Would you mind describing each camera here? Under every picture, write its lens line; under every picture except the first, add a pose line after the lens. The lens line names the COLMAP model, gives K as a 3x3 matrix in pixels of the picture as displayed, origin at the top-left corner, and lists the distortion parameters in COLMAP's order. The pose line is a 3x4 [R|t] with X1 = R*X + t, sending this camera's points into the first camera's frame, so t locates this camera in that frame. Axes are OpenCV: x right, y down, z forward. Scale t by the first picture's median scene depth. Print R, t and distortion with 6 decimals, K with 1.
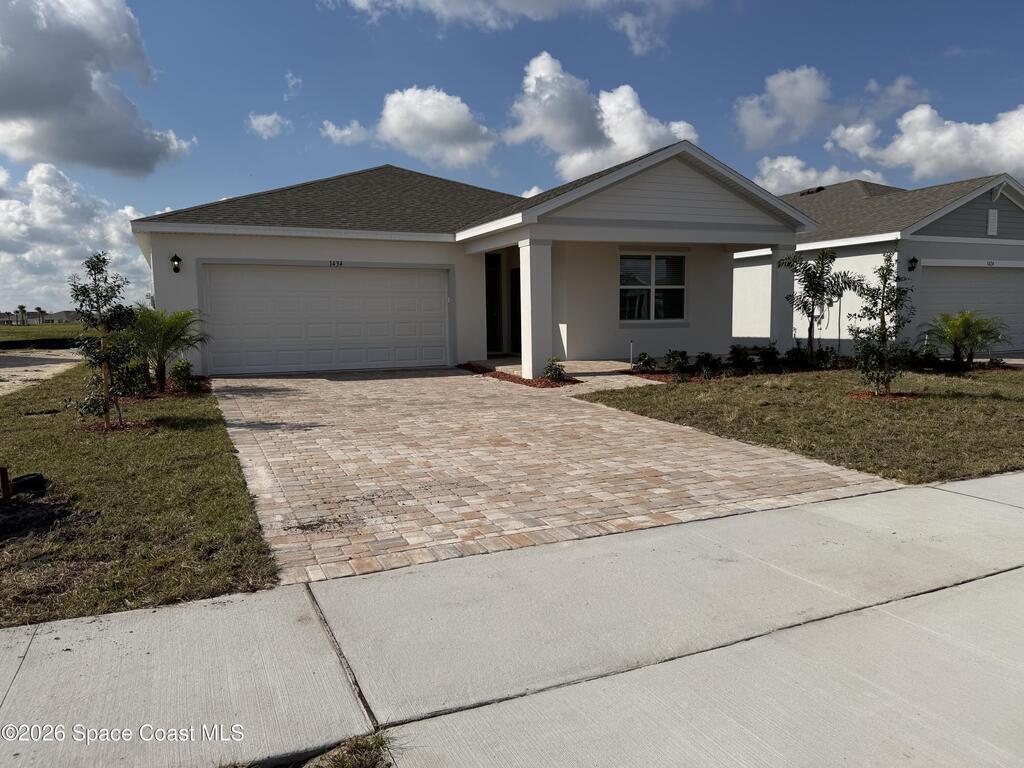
lens RADIAL K [[718.3, 0, 503.8], [0, 718.3, 399.2], [0, 0, 1]] dist [0.060445, -0.074369]
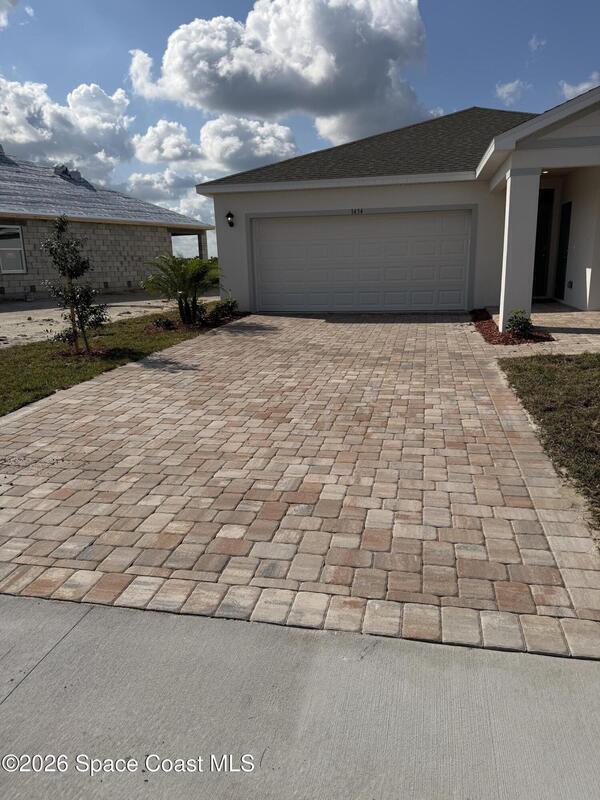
lens RADIAL K [[561.2, 0, 307.0], [0, 561.2, 403.6], [0, 0, 1]] dist [0.060445, -0.074369]
pose [[0.811877, 0.139928, -0.566811, 0.226837], [-0.057340, 0.985271, 0.161101, -0.035779], [0.581005, -0.098293, 0.807943, 0.241208]]
